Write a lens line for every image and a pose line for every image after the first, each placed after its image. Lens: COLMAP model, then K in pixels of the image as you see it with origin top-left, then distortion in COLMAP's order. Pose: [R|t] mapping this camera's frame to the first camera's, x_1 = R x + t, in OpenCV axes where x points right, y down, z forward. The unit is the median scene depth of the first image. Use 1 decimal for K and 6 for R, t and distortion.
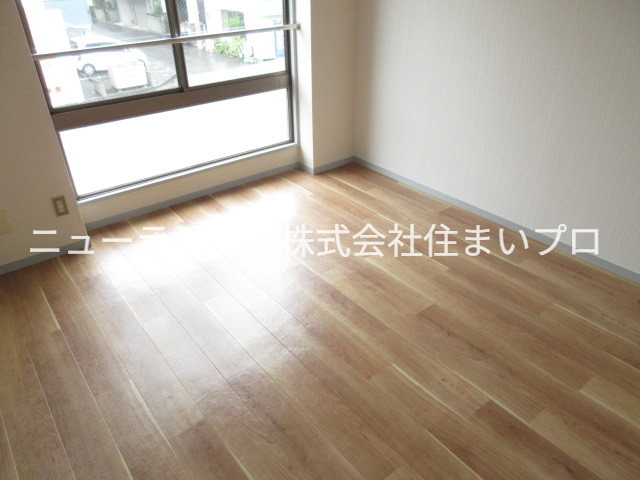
lens RADIAL K [[475.1, 0, 322.2], [0, 475.1, 240.1], [0, 0, 1]] dist [0.000124, -0.000351]
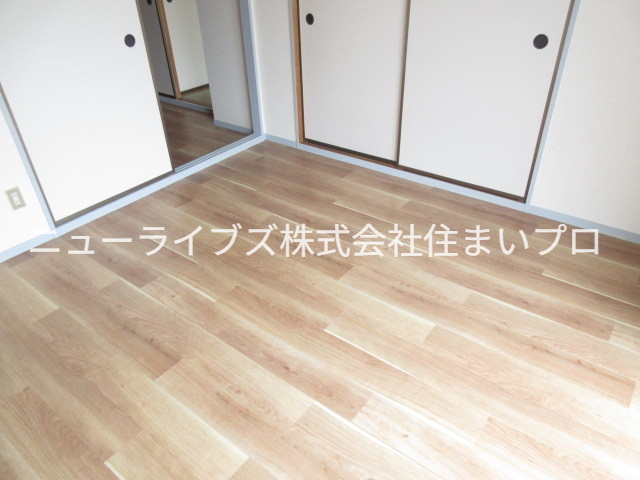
lens RADIAL K [[475.1, 0, 321.7], [0, 475.1, 239.9], [0, 0, 1]] dist [0.000124, -0.000351]
pose [[-0.969018, 0.178698, -0.170505, 0.070278], [-0.074438, 0.446936, 0.891463, -0.767111], [0.235508, 0.876536, -0.419787, 1.340016]]
